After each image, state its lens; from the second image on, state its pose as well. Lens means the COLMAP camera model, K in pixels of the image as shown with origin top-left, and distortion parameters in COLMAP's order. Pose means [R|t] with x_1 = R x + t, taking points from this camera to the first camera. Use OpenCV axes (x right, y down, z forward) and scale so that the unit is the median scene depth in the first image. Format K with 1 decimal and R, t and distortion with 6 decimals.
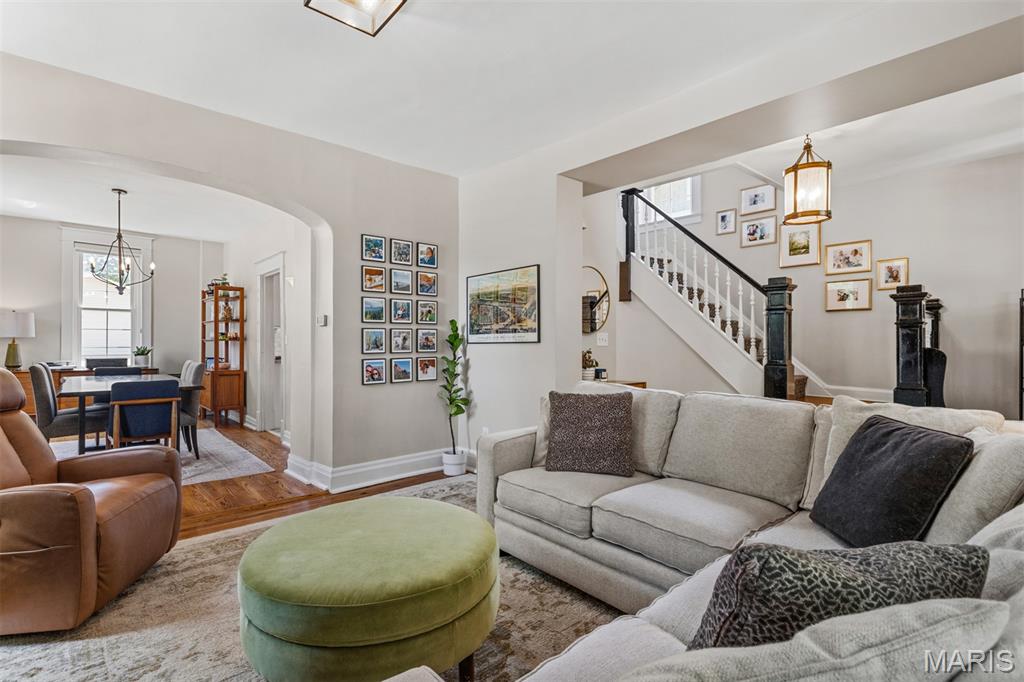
lens RADIAL K [[482.2, 0, 512.0], [0, 482.2, 341.0], [0, 0, 1]] dist [0.000926, 0.000189]
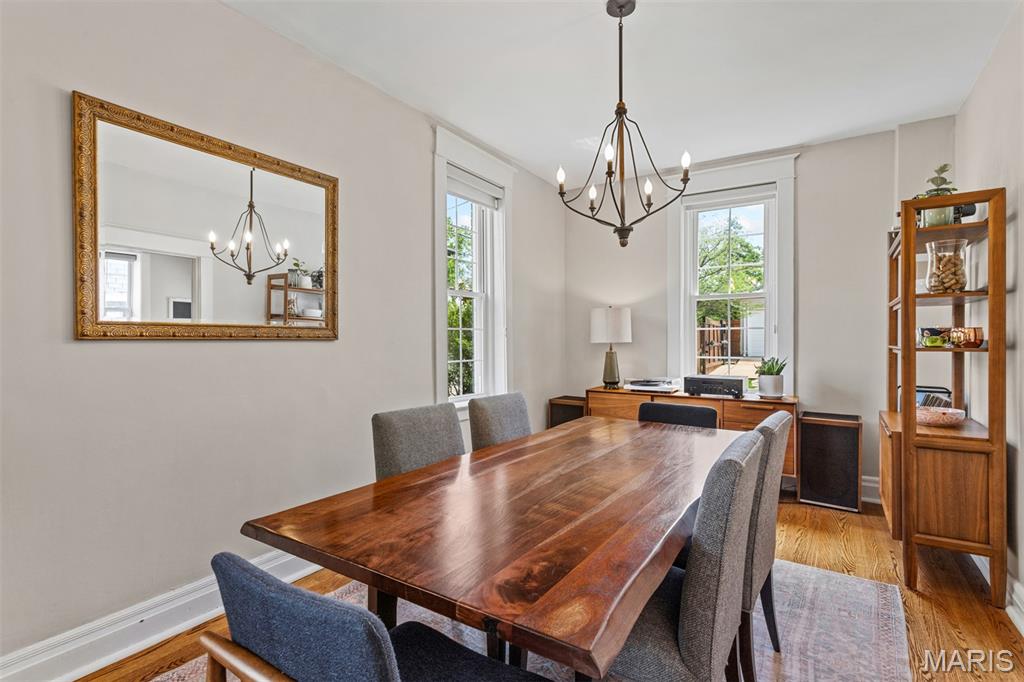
lens RADIAL K [[497.2, 0, 491.0], [0, 497.2, 341.1], [0, 0, 1]] dist [0.004005, 0.000642]
pose [[0.229475, -0.002846, -0.973310, -0.490521], [0.006435, 0.999978, -0.001407, -0.014915], [0.973293, -0.005941, 0.229488, 0.936972]]
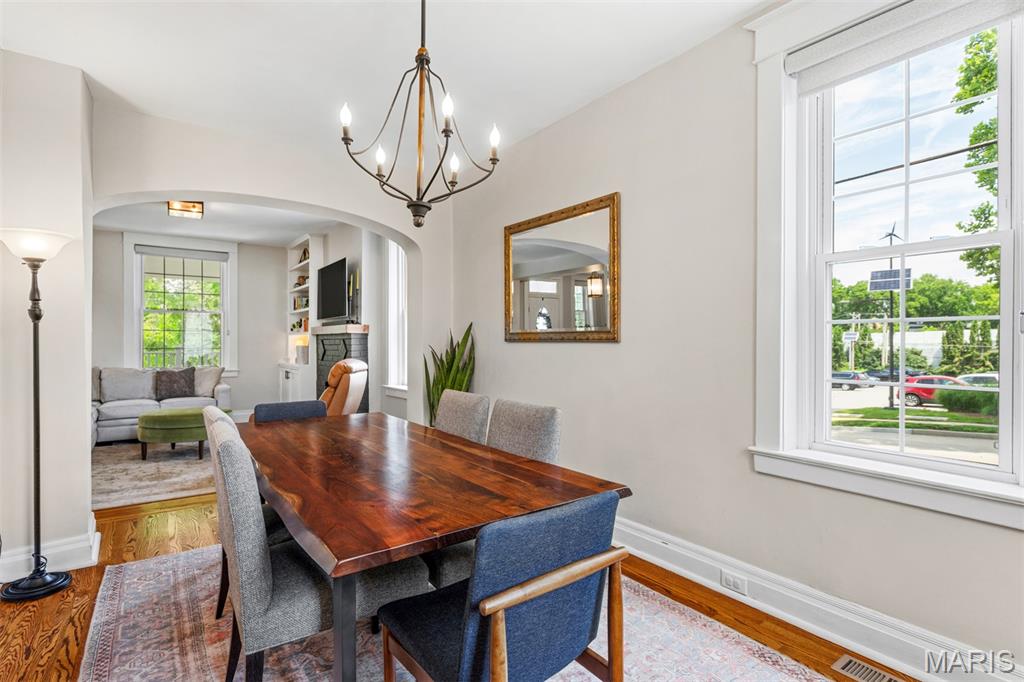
lens RADIAL K [[500.7, 0, 486.9], [0, 500.7, 346.4], [0, 0, 1]] dist [-0.003315, -0.001061]
pose [[-0.990749, -0.004540, 0.135632, -1.075583], [-0.003075, 0.999935, 0.011011, -0.019448], [-0.135673, 0.010492, -0.990698, 1.611628]]
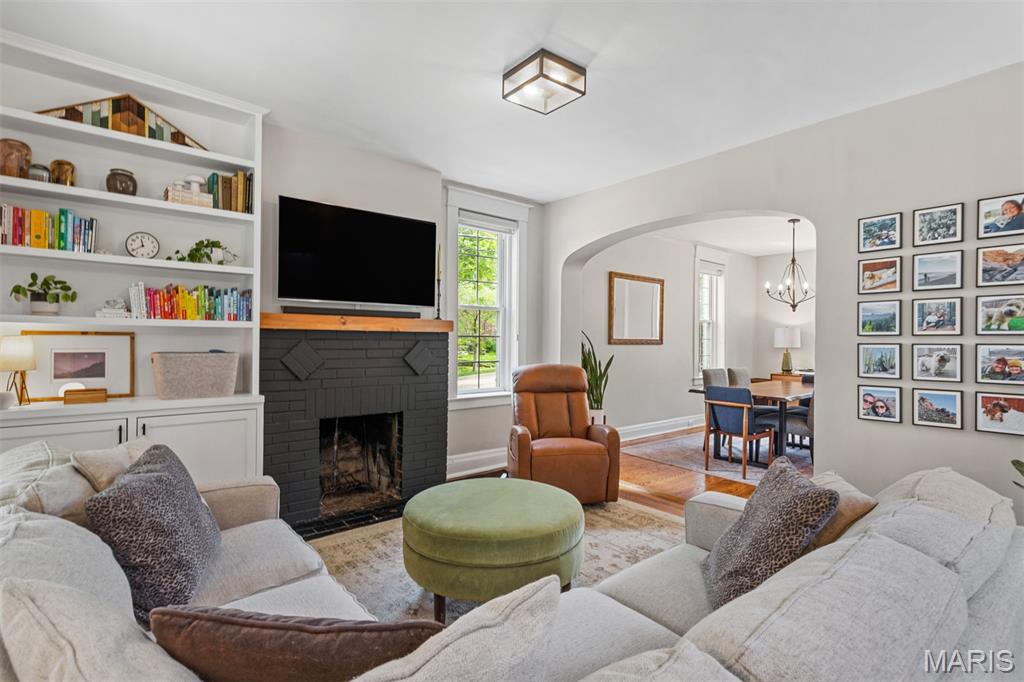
lens RADIAL K [[497.2, 0, 491.0], [0, 497.2, 341.1], [0, 0, 1]] dist [0.004005, 0.000642]
pose [[-0.065241, -0.001712, -0.997868, 0.470589], [-0.010564, 0.999944, -0.001025, -0.021916], [0.997814, 0.010475, -0.065256, 0.443871]]
